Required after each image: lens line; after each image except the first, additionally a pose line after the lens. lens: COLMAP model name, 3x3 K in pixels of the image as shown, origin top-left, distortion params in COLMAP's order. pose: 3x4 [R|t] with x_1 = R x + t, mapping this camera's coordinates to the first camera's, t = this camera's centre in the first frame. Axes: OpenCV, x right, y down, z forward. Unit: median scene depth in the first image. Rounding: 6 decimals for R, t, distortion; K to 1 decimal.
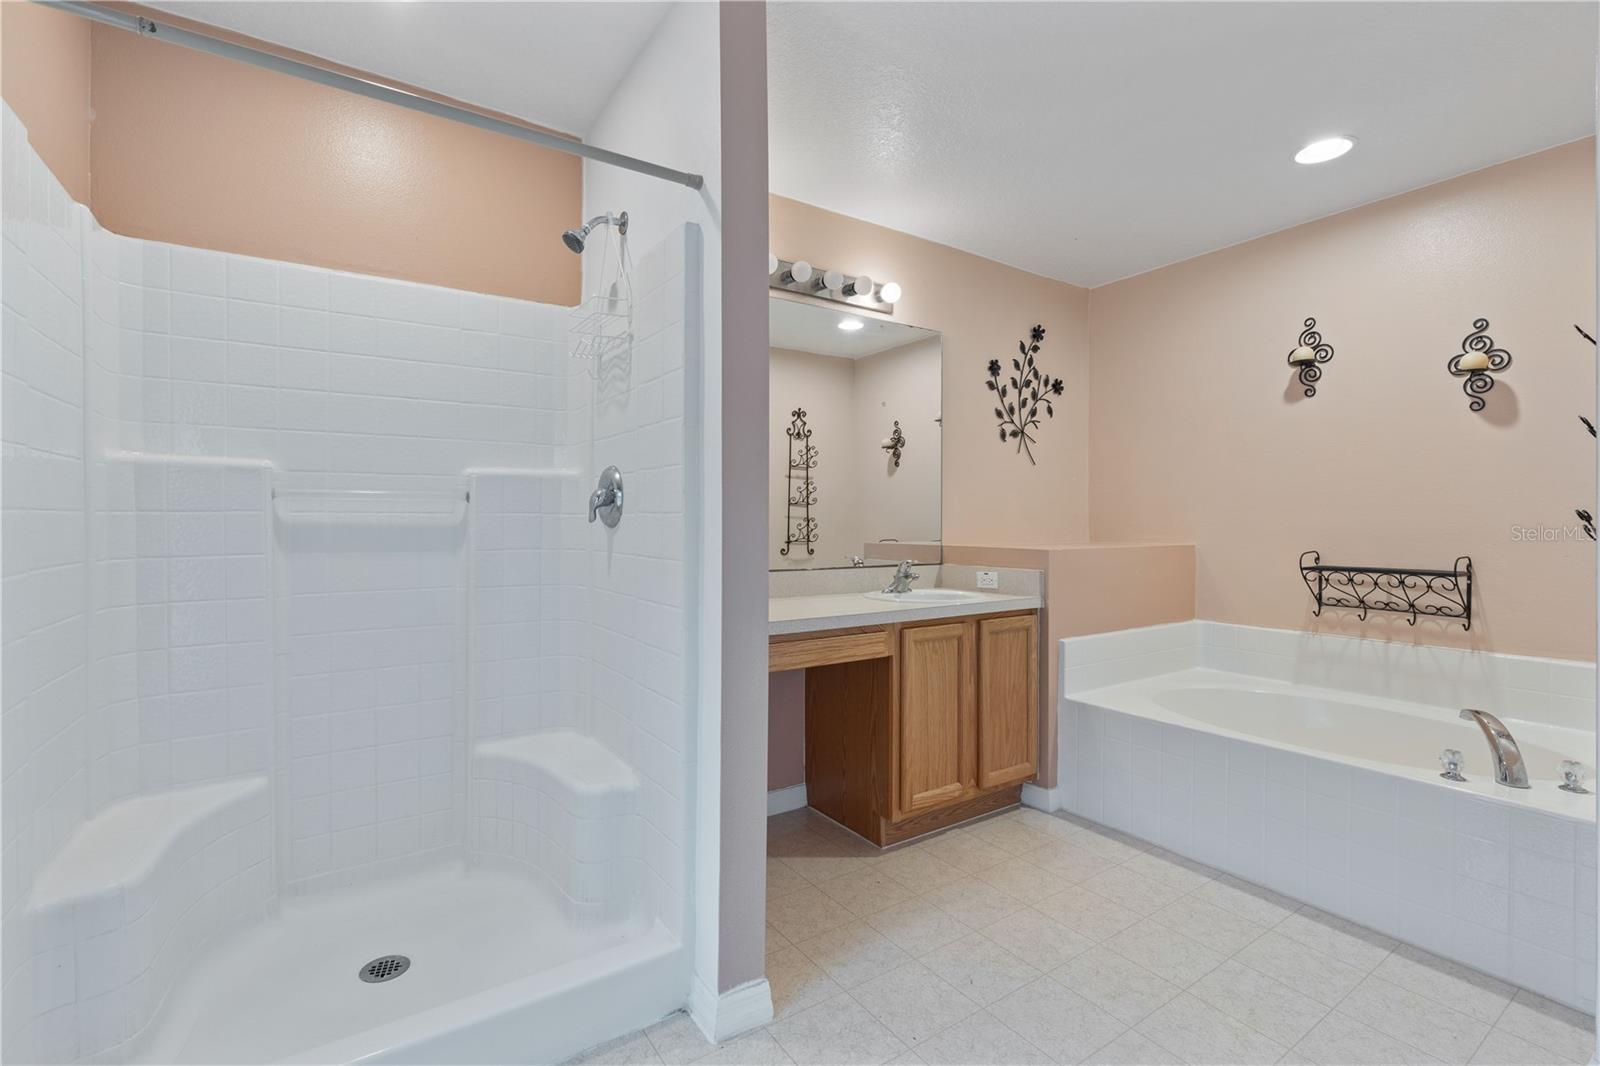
lens RADIAL K [[719.6, 0, 795.3], [0, 719.6, 530.2], [0, 0, 1]] dist [-0.009237, 0.003001]
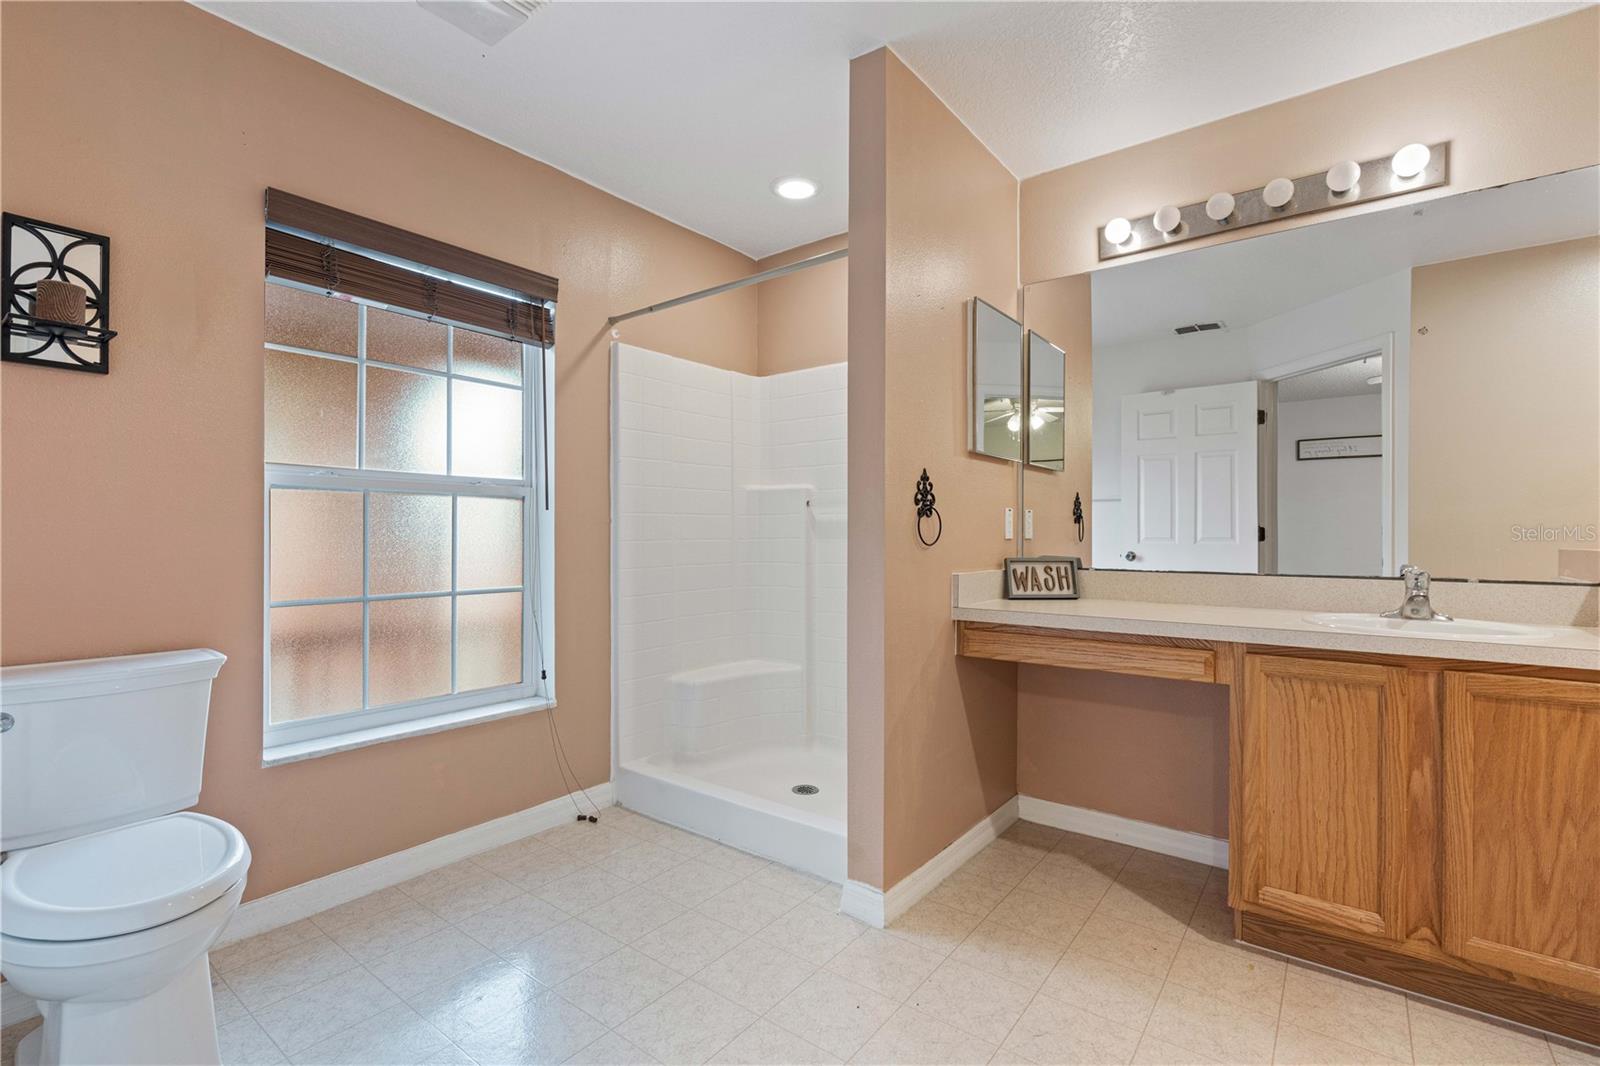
lens RADIAL K [[719.6, 0, 793.0], [0, 719.6, 532.5], [0, 0, 1]] dist [-0.009237, 0.003001]
pose [[0.320389, 0.000714, -0.947286, 0.675888], [-0.012023, 0.999922, -0.003312, 0.019647], [0.947210, 0.012450, 0.320373, 0.302919]]
